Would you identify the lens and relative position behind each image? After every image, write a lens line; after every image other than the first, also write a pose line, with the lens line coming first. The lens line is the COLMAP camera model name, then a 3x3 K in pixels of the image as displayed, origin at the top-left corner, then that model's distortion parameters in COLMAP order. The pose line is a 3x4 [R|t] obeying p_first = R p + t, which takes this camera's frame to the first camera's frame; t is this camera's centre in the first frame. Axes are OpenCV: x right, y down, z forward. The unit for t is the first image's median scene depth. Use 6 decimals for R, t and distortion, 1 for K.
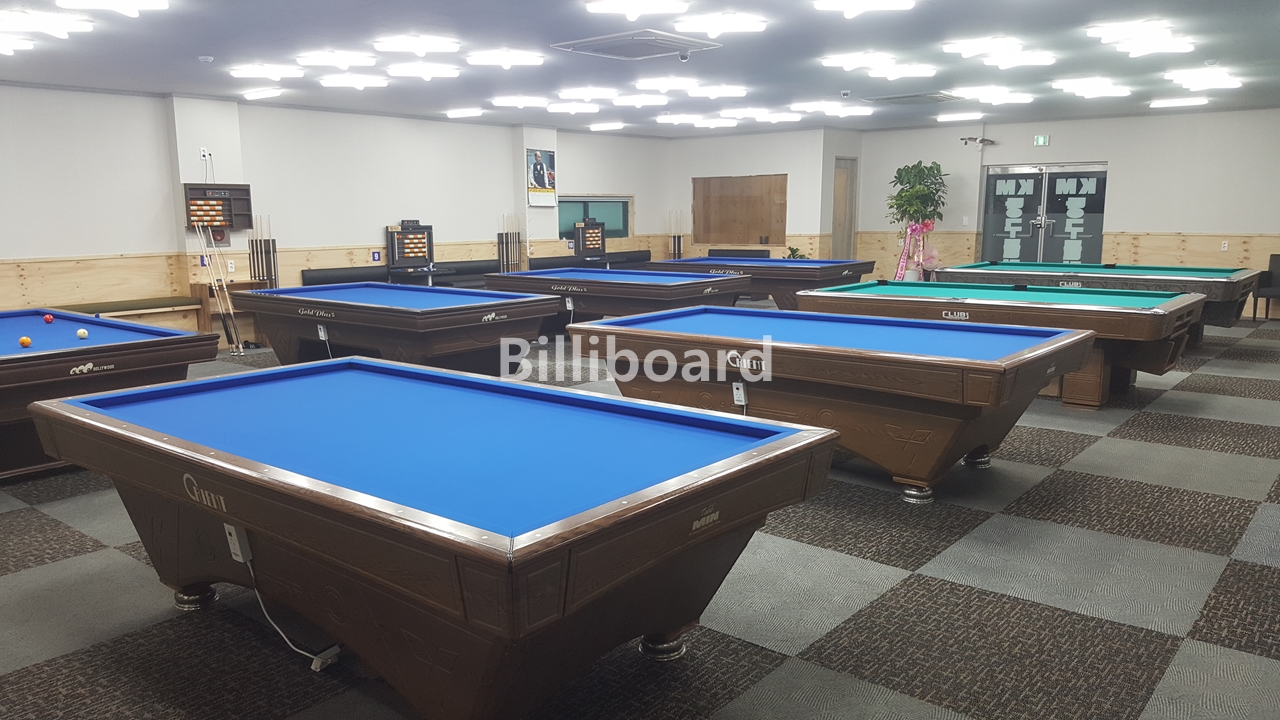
lens RADIAL K [[962.3, 0, 633.3], [0, 962.3, 370.1], [0, 0, 1]] dist [0.008982, -0.001642]
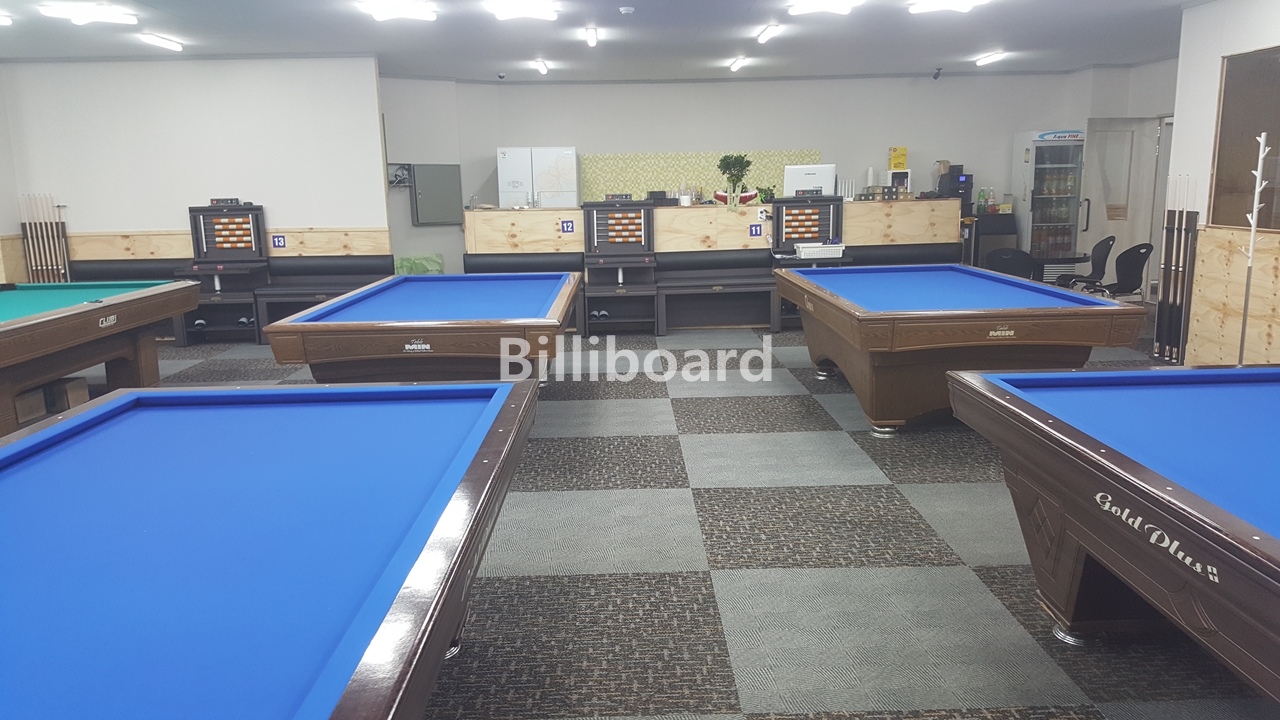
lens RADIAL K [[962.3, 0, 639.4], [0, 962.3, 372.1], [0, 0, 1]] dist [0.008982, -0.001642]
pose [[0.654223, 0.137701, -0.743660, 0.538951], [-0.111373, 0.990106, 0.085357, -0.120814], [0.748057, 0.026981, 0.663086, 0.740573]]
